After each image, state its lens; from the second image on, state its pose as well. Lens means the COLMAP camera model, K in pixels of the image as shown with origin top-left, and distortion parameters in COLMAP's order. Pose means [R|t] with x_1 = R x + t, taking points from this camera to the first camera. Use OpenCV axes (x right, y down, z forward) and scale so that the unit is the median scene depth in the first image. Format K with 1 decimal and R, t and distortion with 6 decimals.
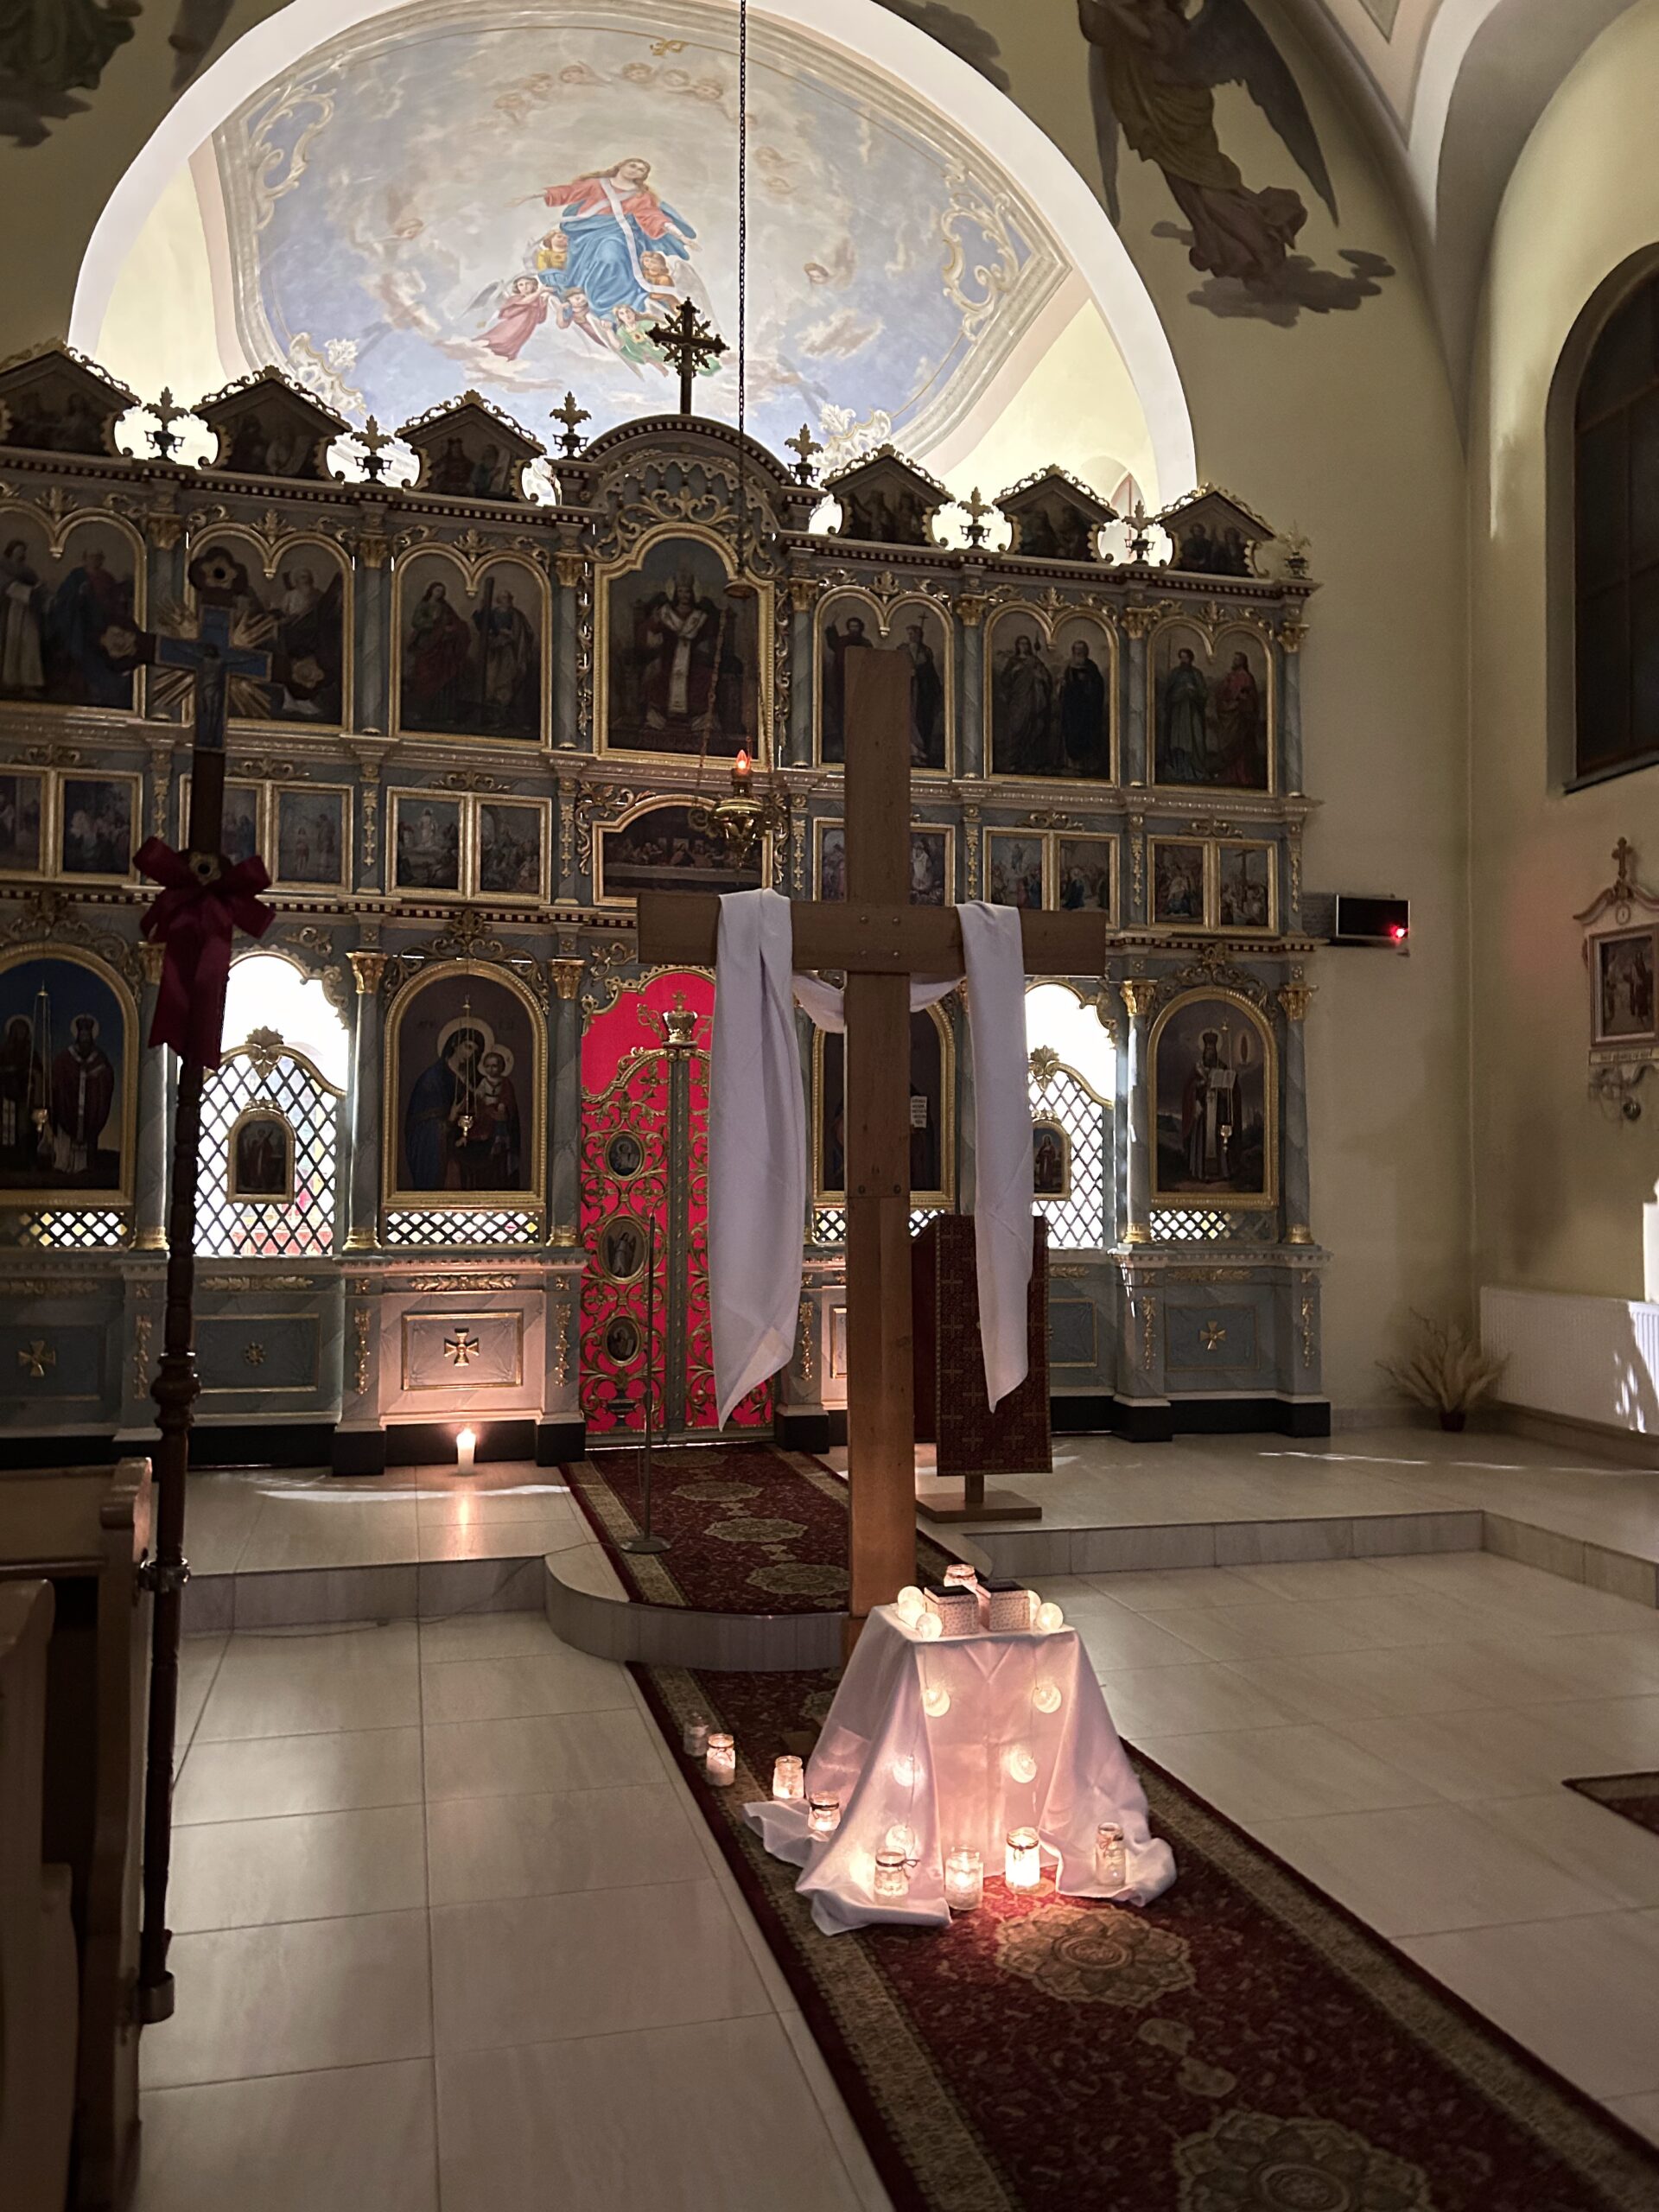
lens RADIAL K [[1648.3, 0, 824.1], [0, 1648.3, 1121.7], [0, 0, 1]] dist [0.051508, -0.047847]
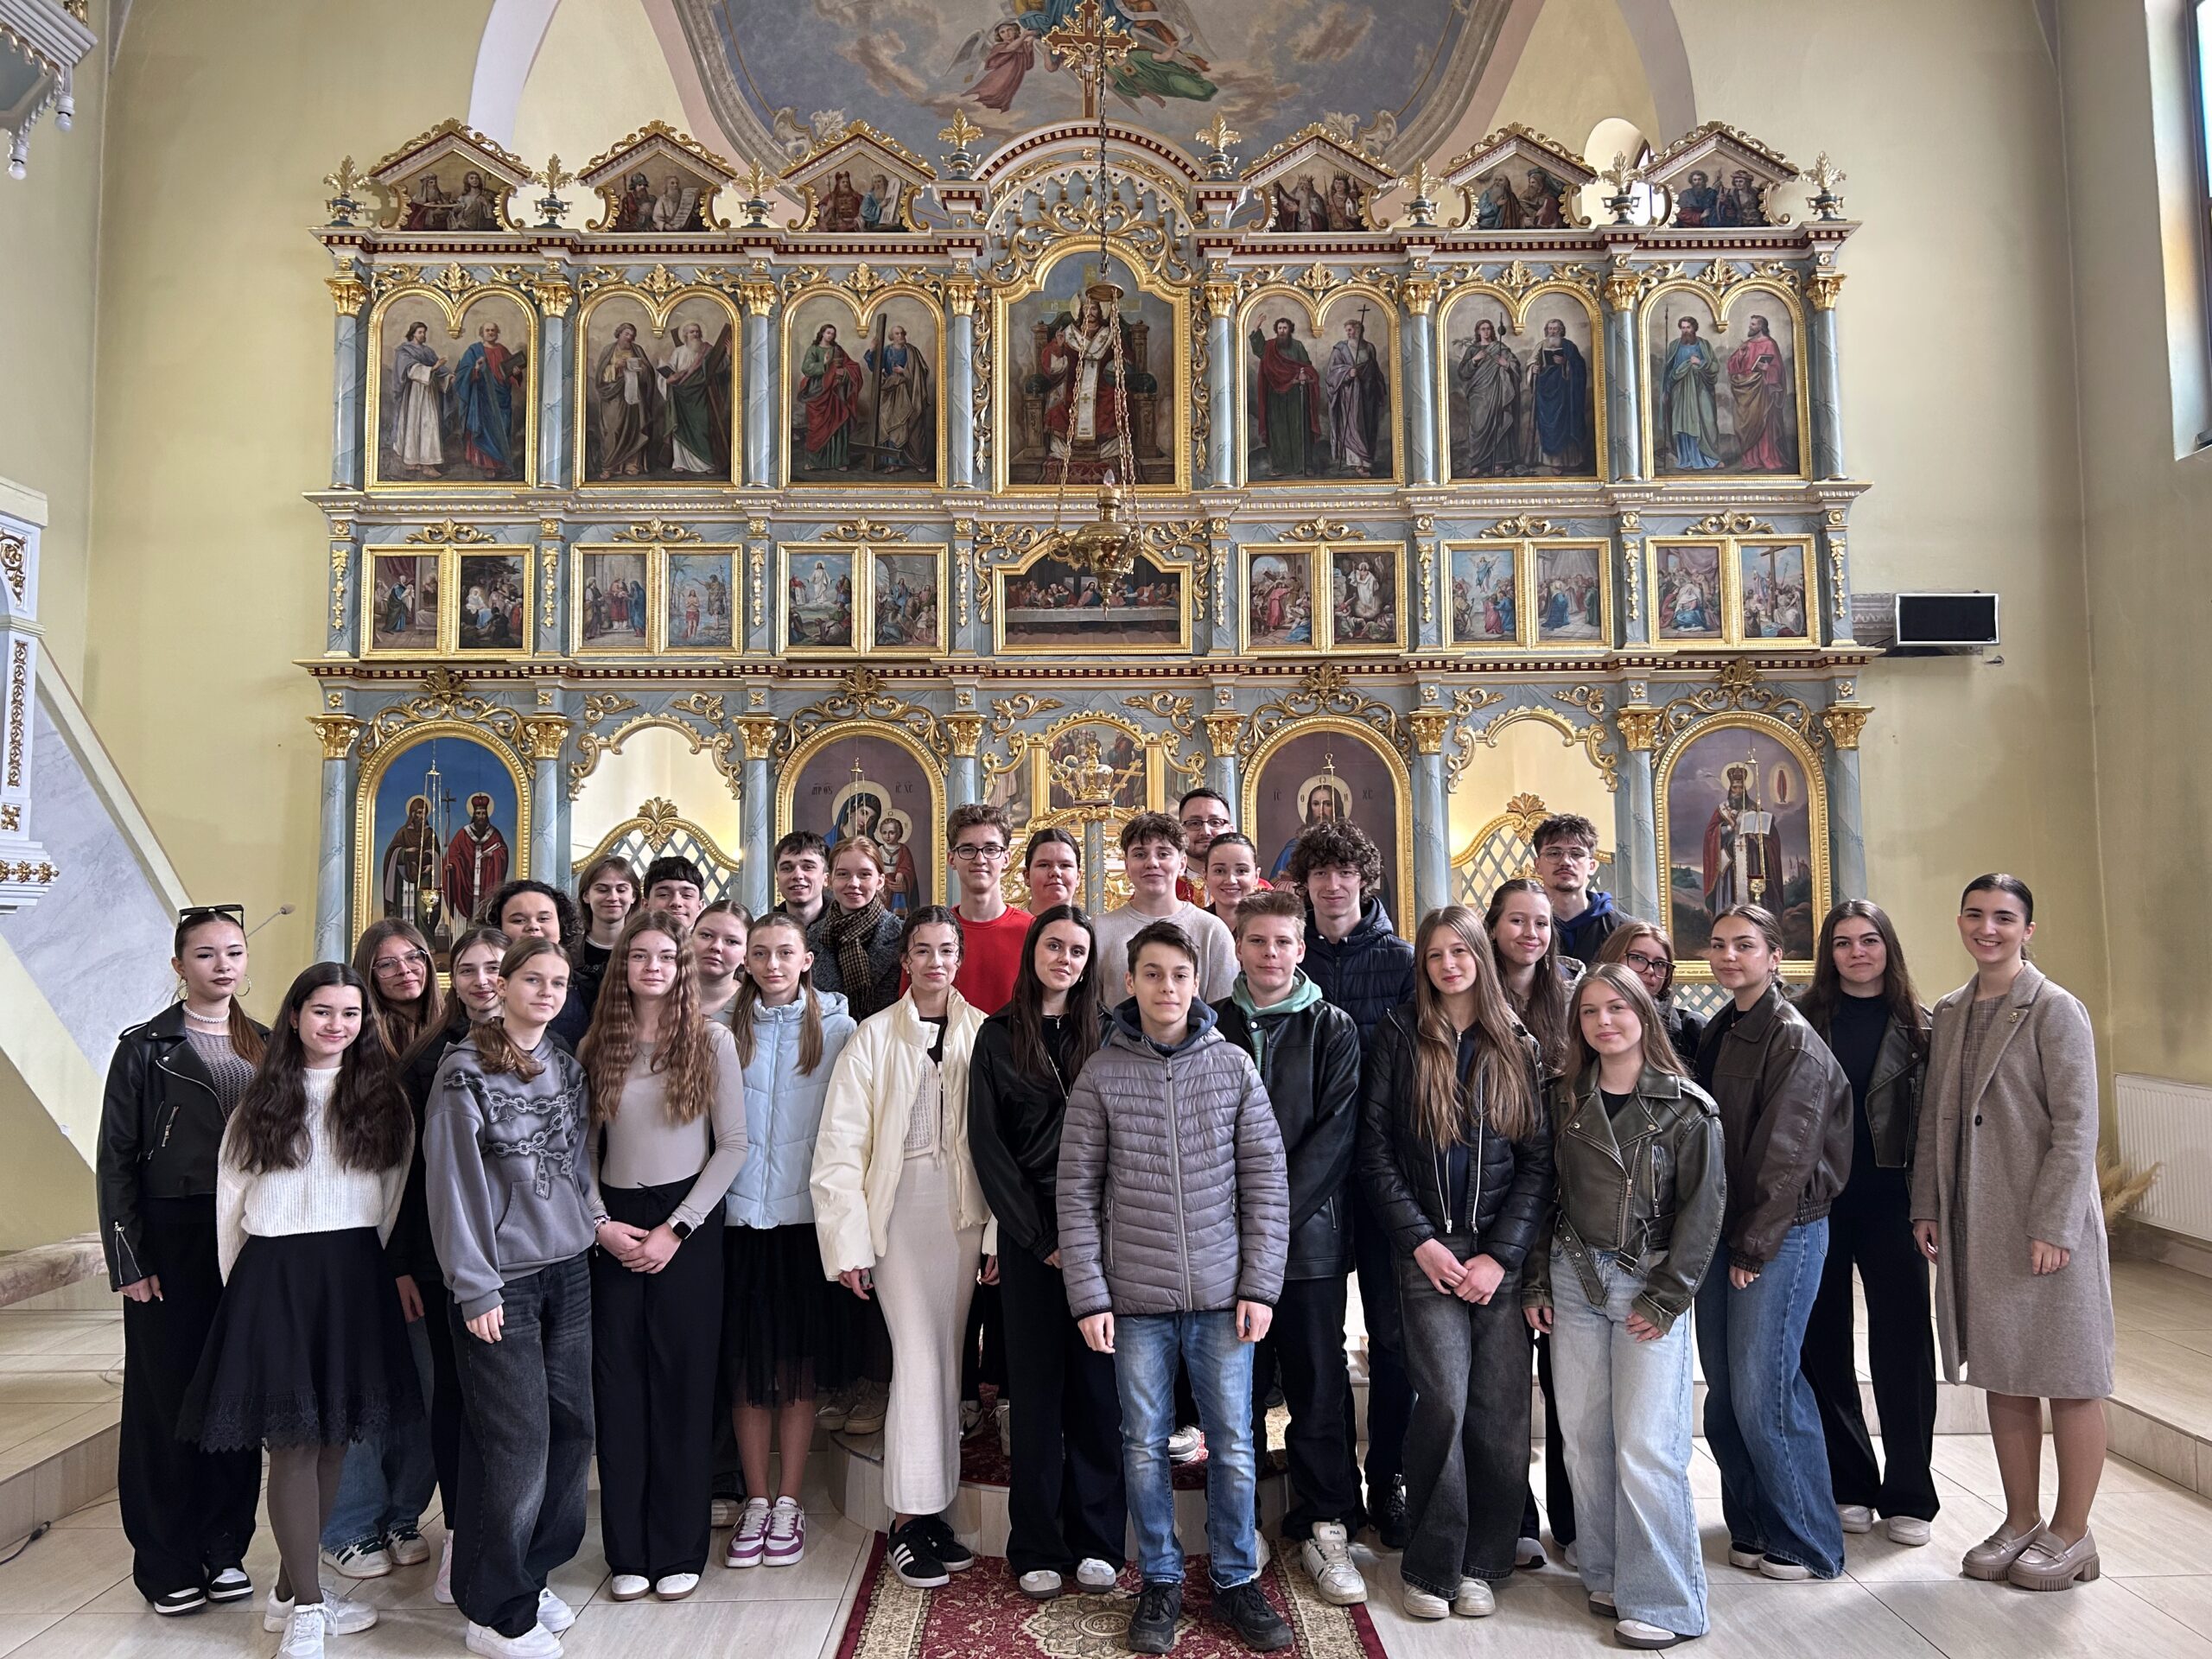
lens RADIAL K [[1648.3, 0, 1110.5], [0, 1648.3, 823.5], [0, 0, 1]] dist [0.051508, -0.047847]
pose [[0.972157, -0.030792, -0.232300, 0.130630], [0.021618, 0.998886, -0.041934, 0.002725], [0.233333, 0.035745, 0.971740, 0.124382]]
